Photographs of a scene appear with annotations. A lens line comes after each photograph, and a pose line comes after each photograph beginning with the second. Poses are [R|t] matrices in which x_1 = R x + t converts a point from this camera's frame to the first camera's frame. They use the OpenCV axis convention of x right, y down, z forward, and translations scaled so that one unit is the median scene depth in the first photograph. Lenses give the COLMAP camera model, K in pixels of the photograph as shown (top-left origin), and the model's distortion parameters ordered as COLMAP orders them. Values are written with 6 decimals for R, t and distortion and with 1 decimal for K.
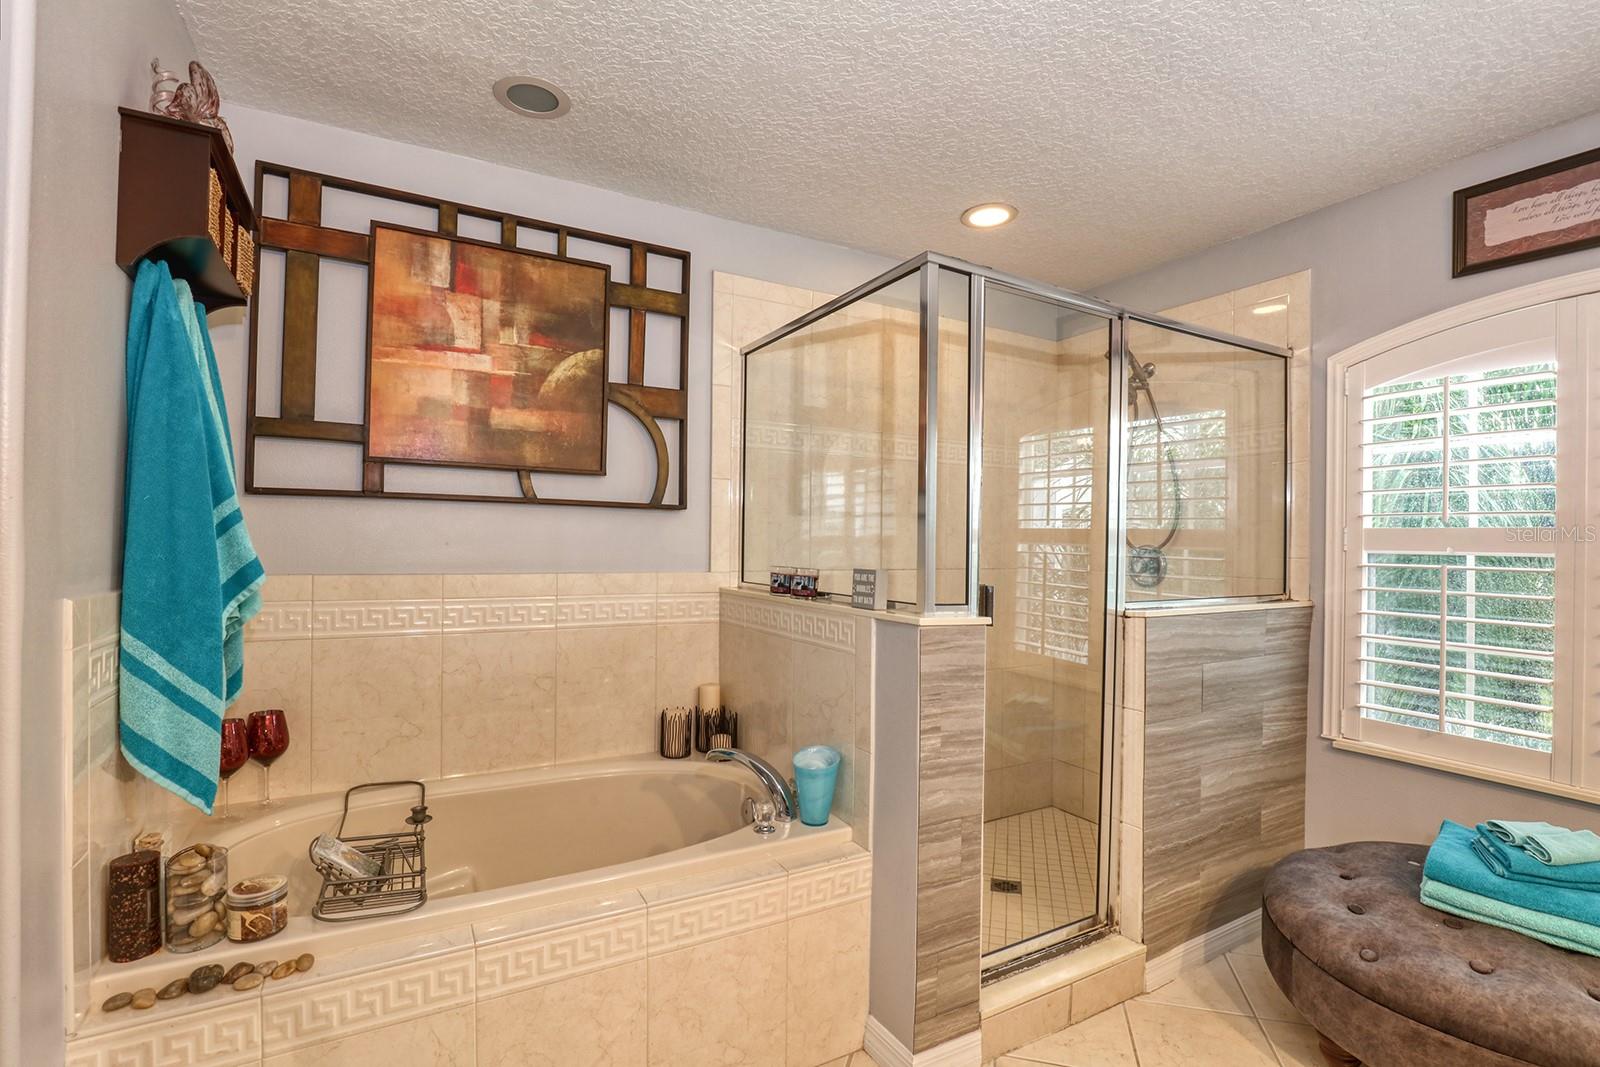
lens RADIAL K [[730.5, 0, 779.4], [0, 730.5, 538.6], [0, 0, 1]] dist [-0.001240, 0.000043]
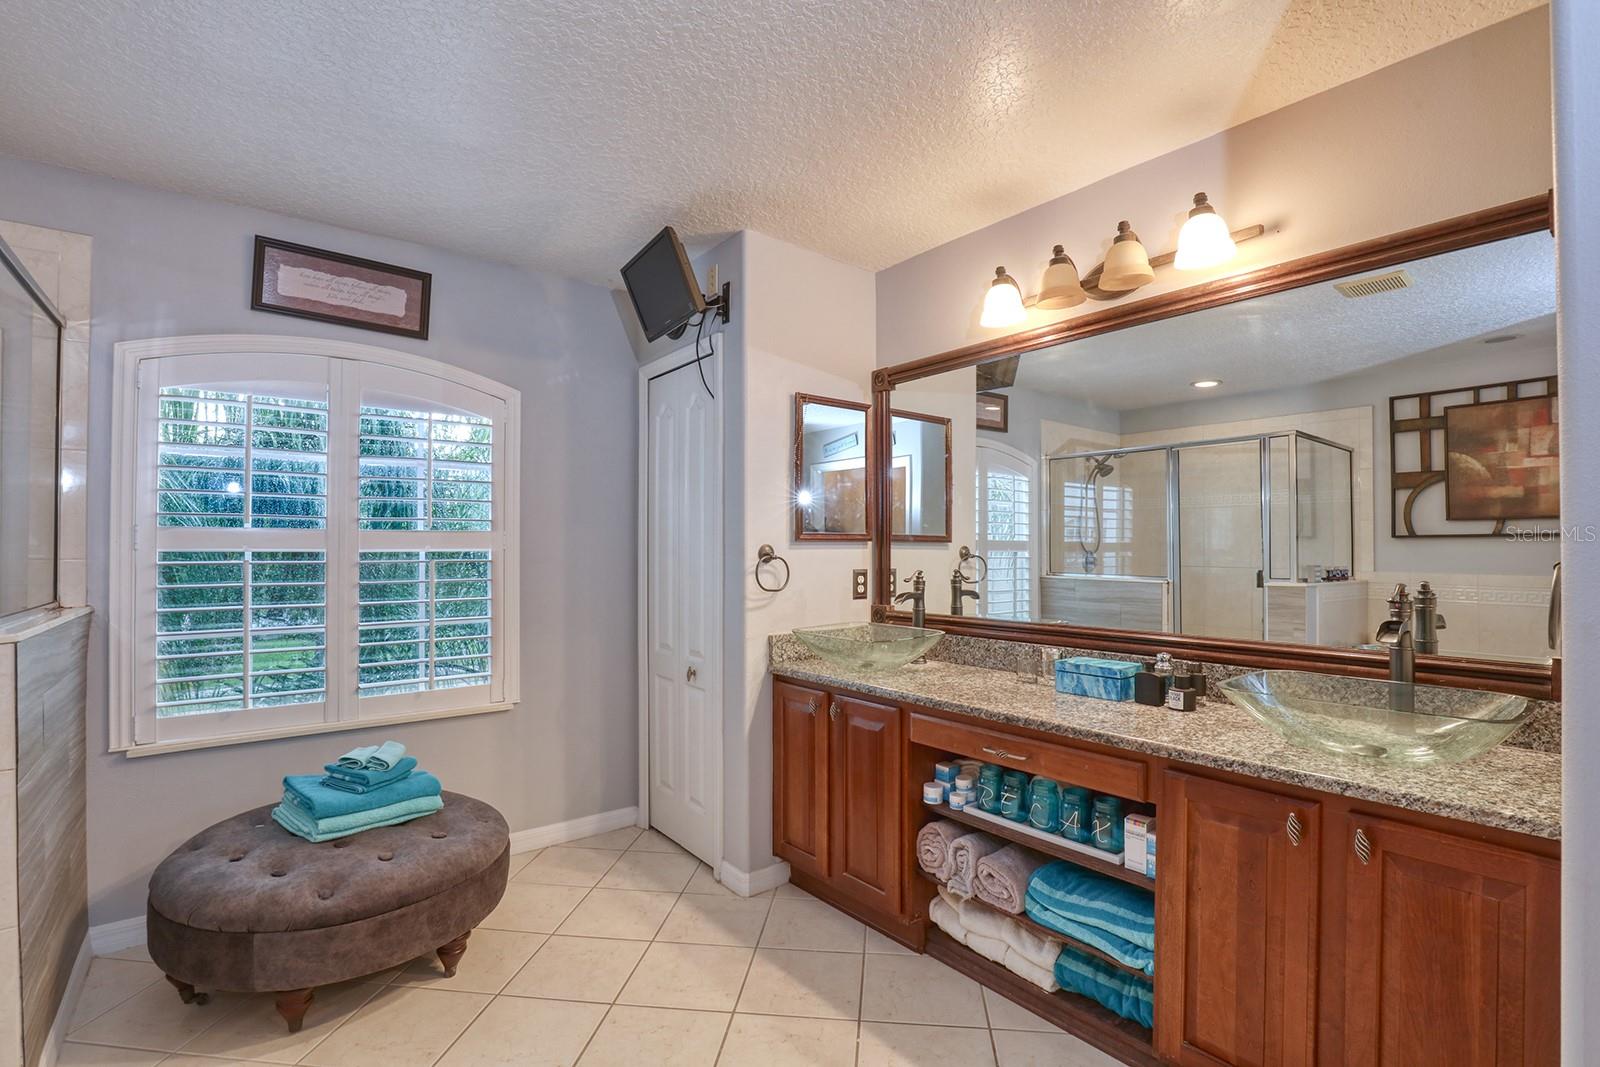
lens RADIAL K [[784.4, 0, 800.0], [0, 784.4, 533.5], [0, 0, 1]] dist [0.000204, 0.000094]
pose [[-0.130716, -0.004528, 0.991410, -0.494380], [-0.006705, 0.999971, 0.003684, -0.019481], [-0.991397, -0.006166, -0.130743, 0.370318]]
